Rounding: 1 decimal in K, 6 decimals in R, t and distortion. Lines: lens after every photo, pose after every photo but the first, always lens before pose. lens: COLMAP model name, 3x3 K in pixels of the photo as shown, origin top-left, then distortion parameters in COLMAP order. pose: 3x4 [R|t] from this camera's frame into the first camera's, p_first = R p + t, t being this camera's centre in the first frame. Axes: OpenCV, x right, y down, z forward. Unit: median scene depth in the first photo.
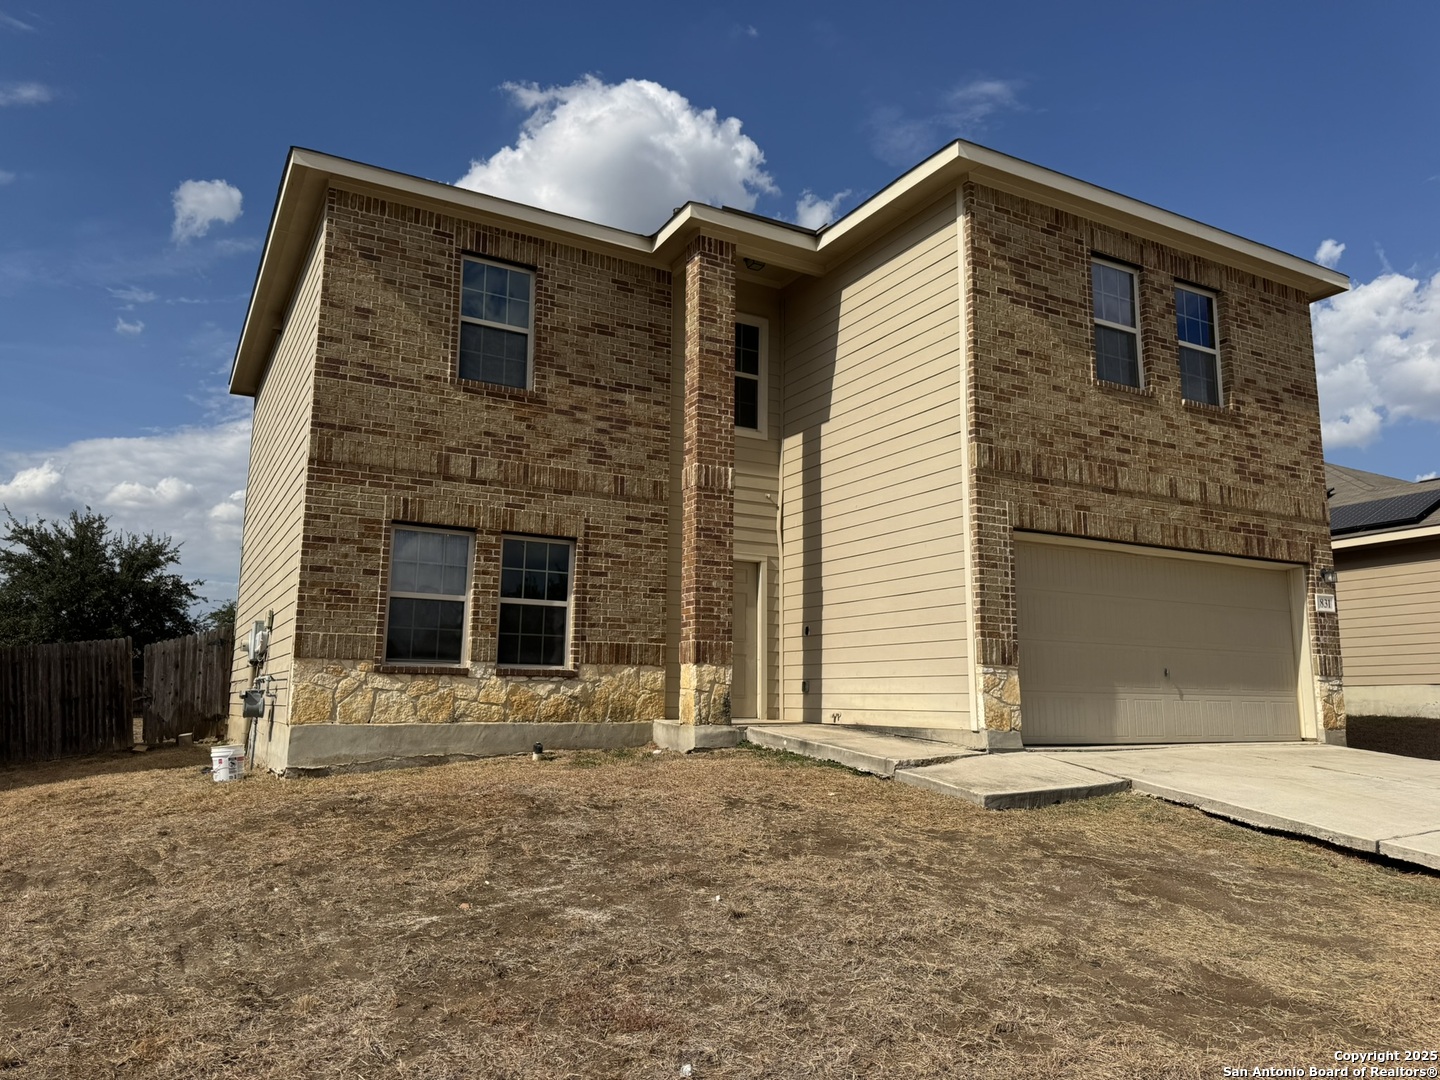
lens RADIAL K [[1011.4, 0, 722.0], [0, 1011.4, 535.4], [0, 0, 1]] dist [0.168295, -0.339874]
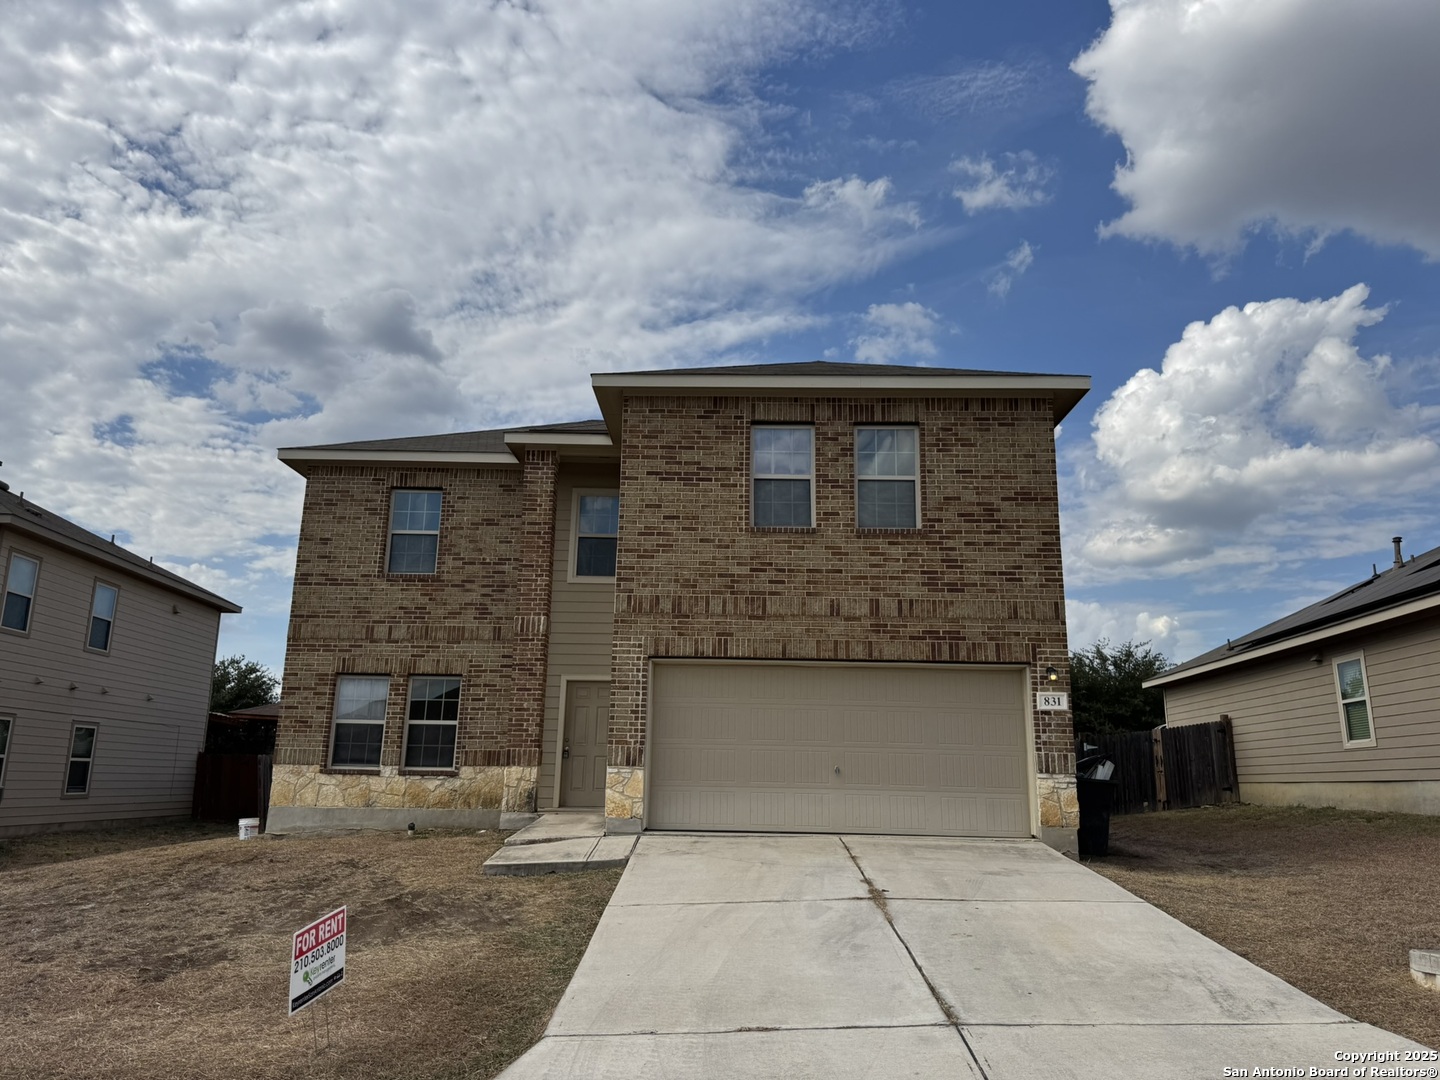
lens RADIAL K [[1011.4, 0, 722.0], [0, 1011.4, 535.4], [0, 0, 1]] dist [0.168295, -0.339874]
pose [[0.867301, -0.111632, -0.485105, 0.914913], [0.073448, 0.992562, -0.097091, -0.025636], [0.492335, 0.048577, 0.869049, -0.069664]]
